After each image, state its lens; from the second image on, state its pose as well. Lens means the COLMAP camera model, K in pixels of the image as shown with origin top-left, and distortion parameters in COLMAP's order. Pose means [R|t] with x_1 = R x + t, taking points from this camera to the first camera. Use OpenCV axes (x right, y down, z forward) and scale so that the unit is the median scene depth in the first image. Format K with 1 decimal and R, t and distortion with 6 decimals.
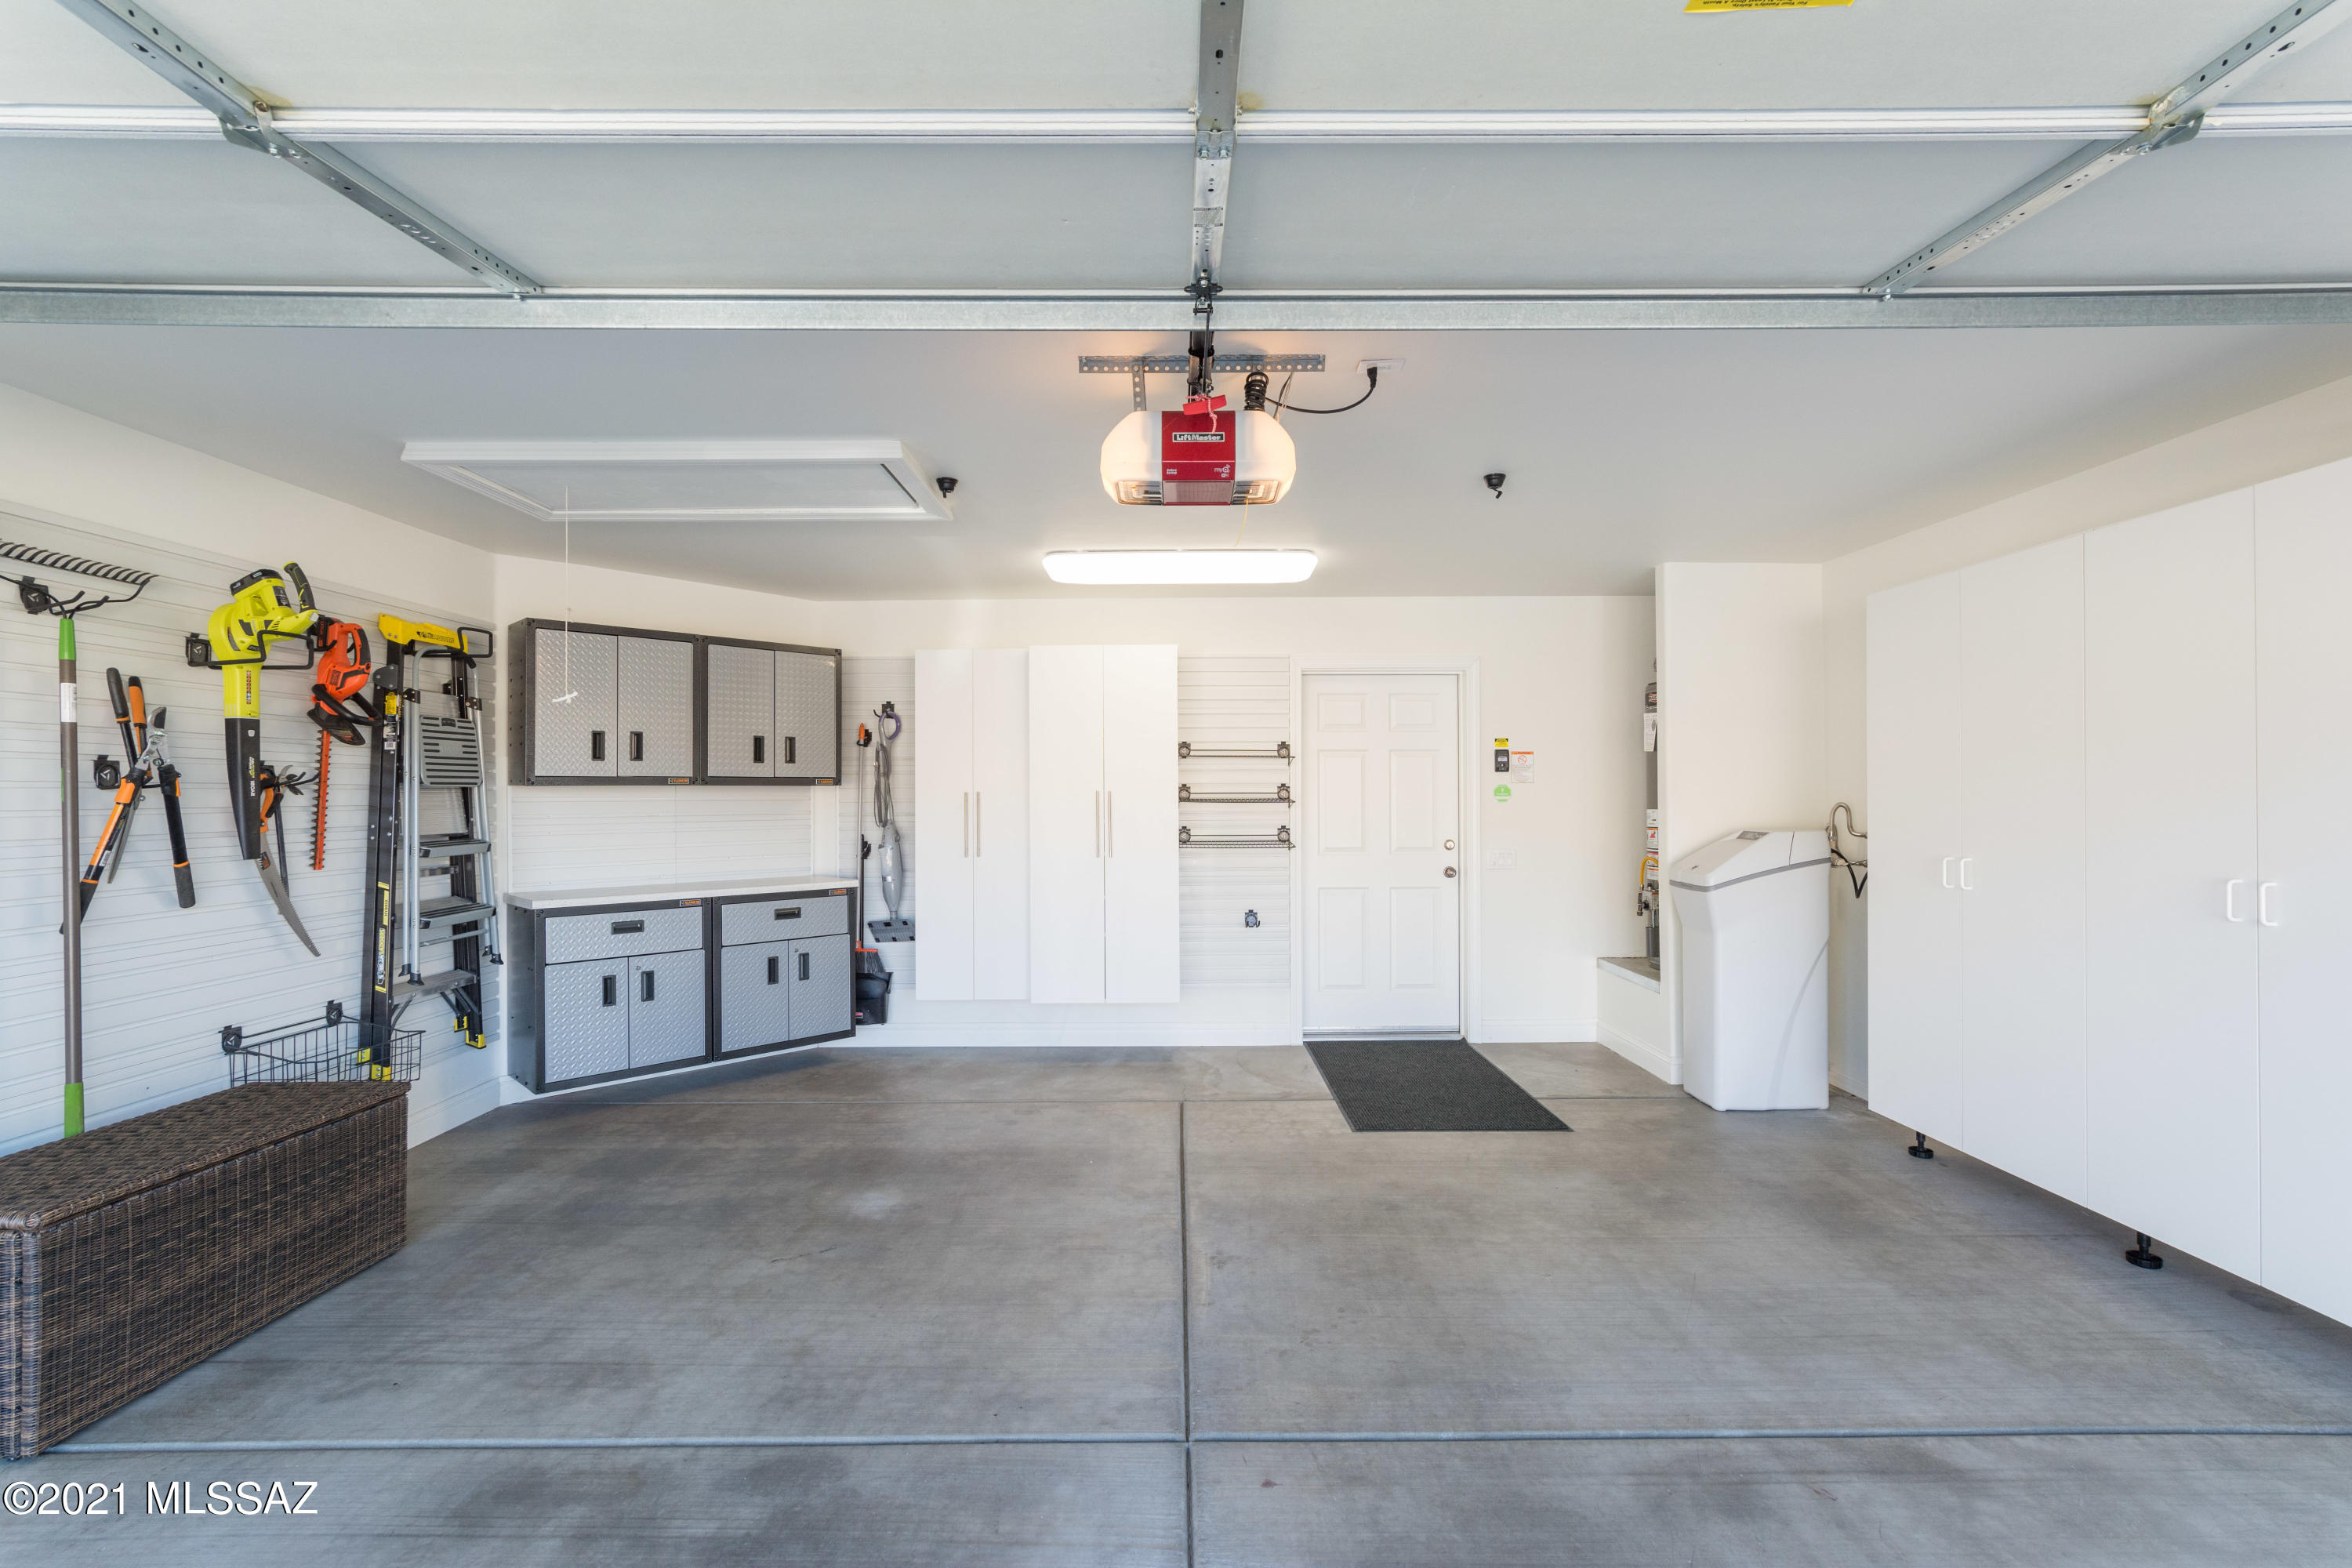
lens RADIAL K [[1025.4, 0, 1178.6], [0, 1025.4, 790.5], [0, 0, 1]] dist [-0.000107, 0.000505]
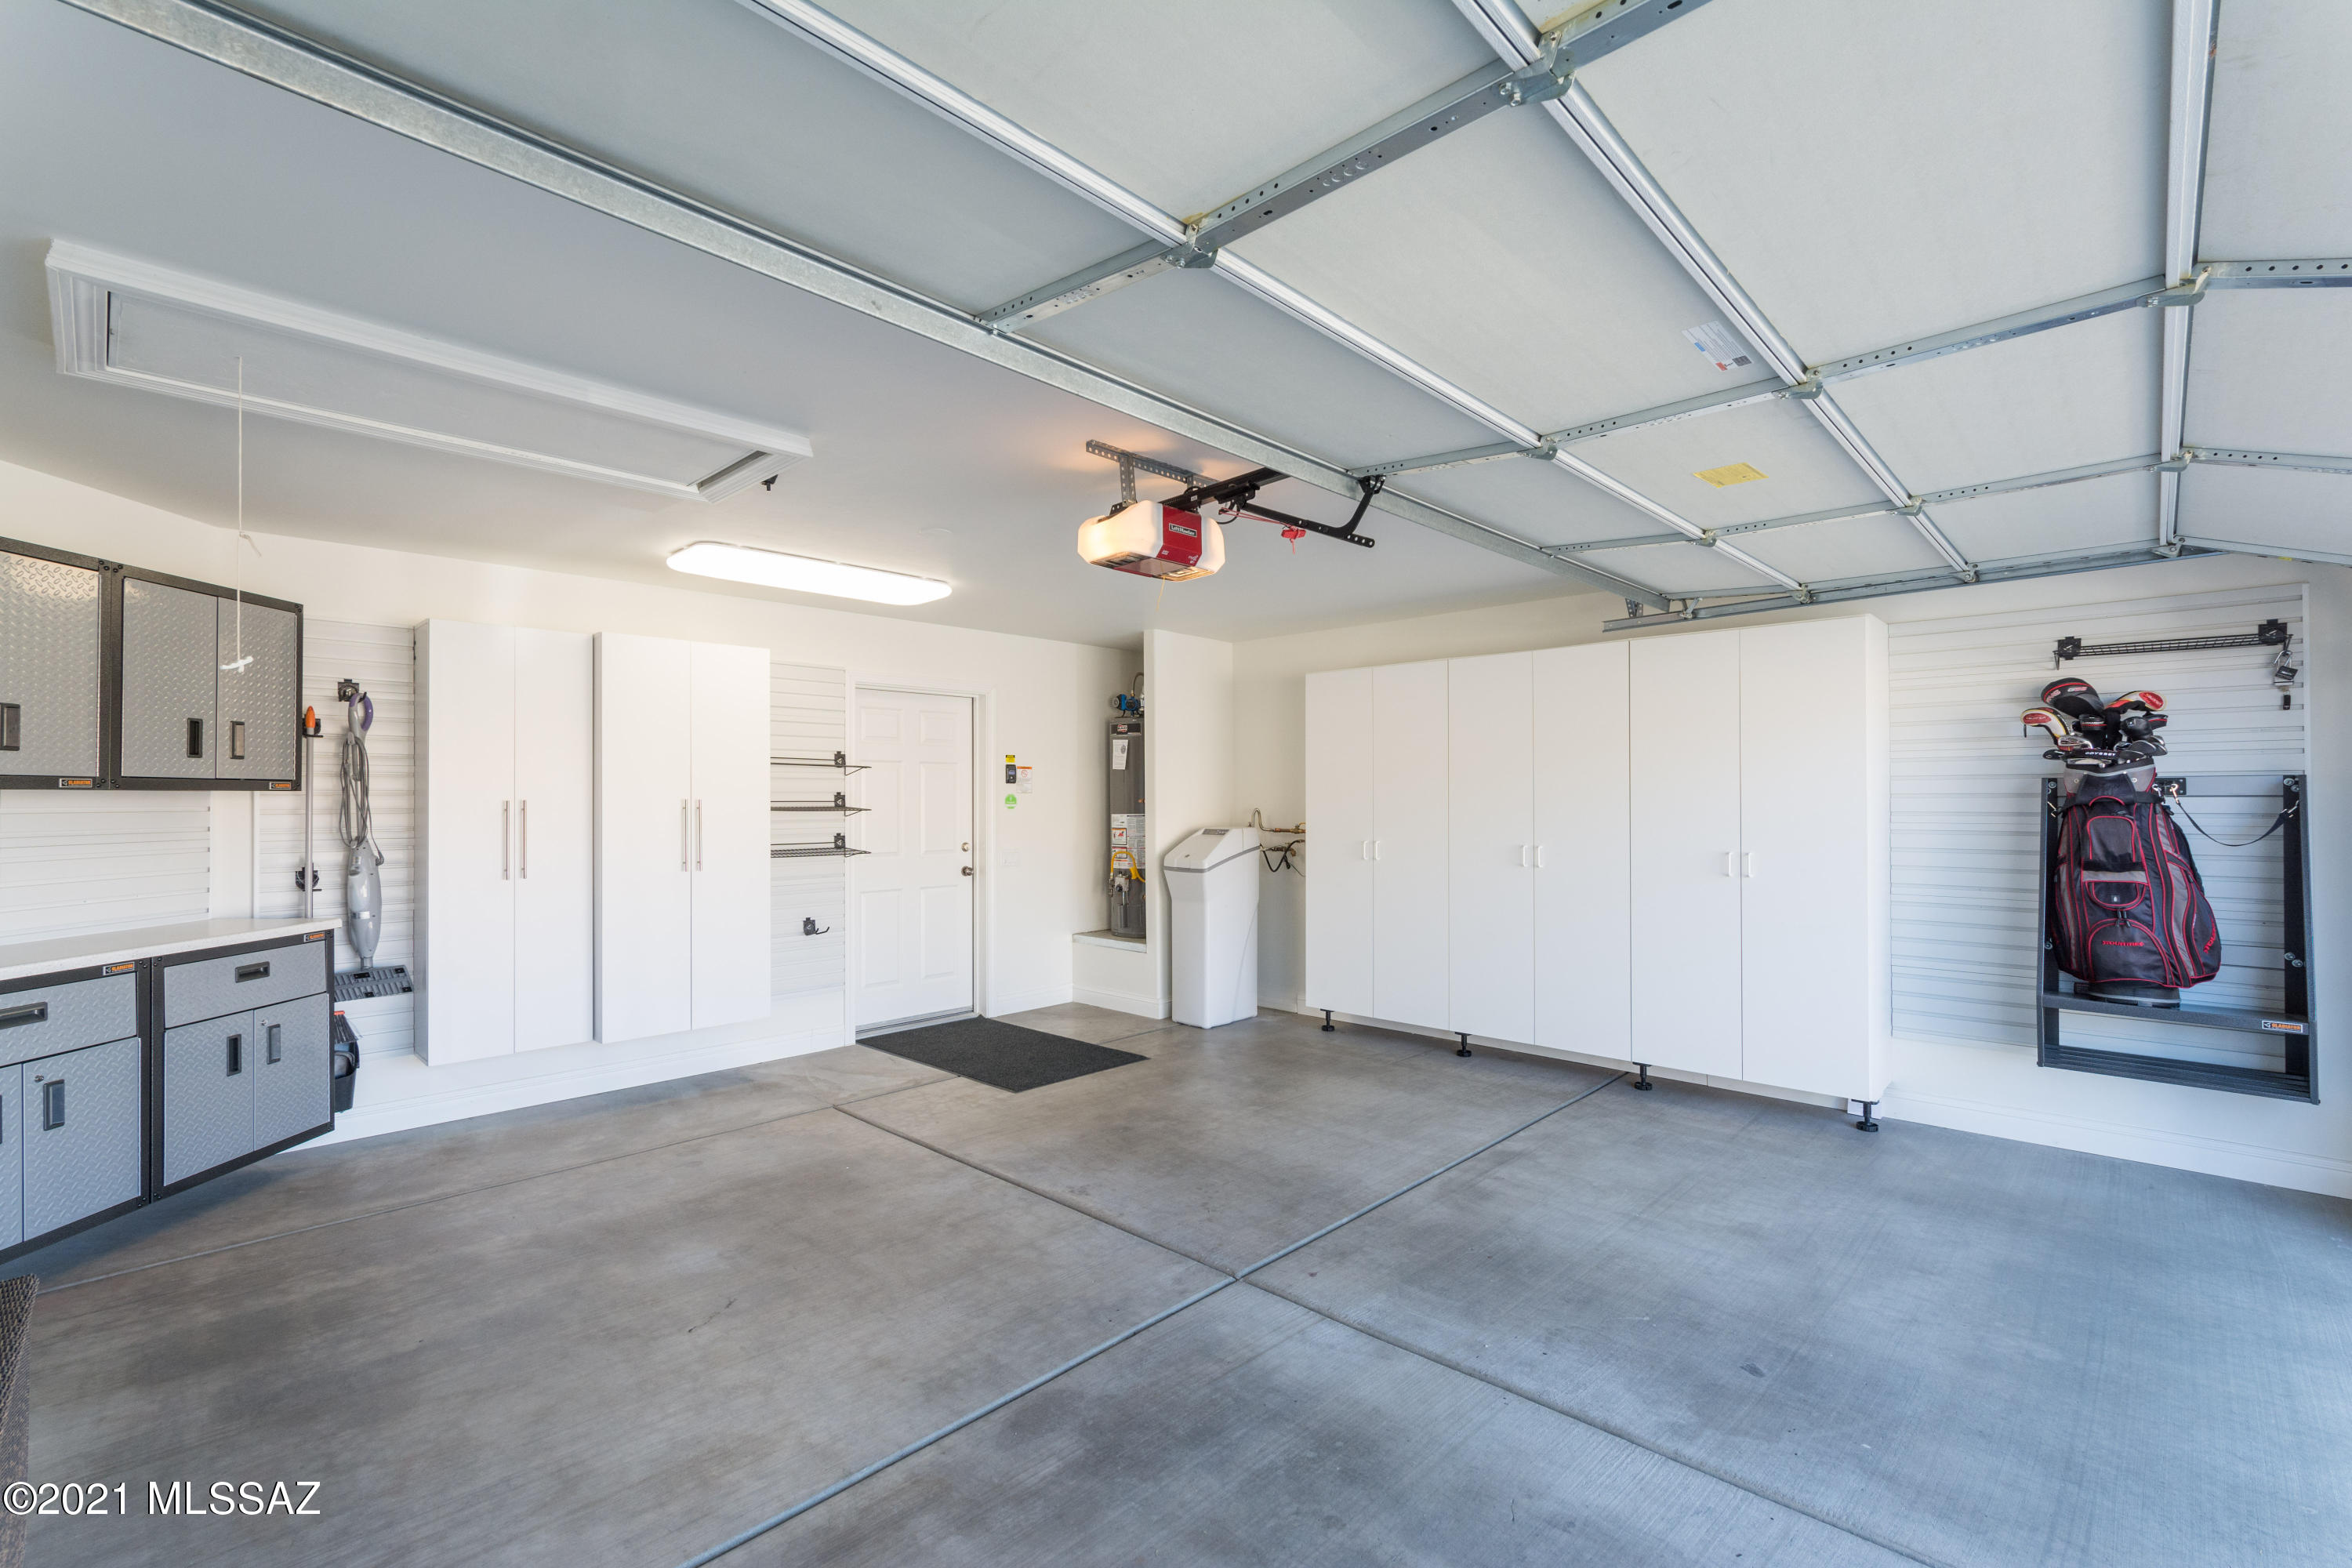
lens RADIAL K [[1025.4, 0, 1178.9], [0, 1025.4, 790.3], [0, 0, 1]] dist [-0.000107, 0.000505]
pose [[0.693214, 0.008001, 0.720687, -0.476682], [-0.003066, 0.999962, -0.008153, -0.001652], [-0.720725, 0.003442, 0.693213, 0.051348]]
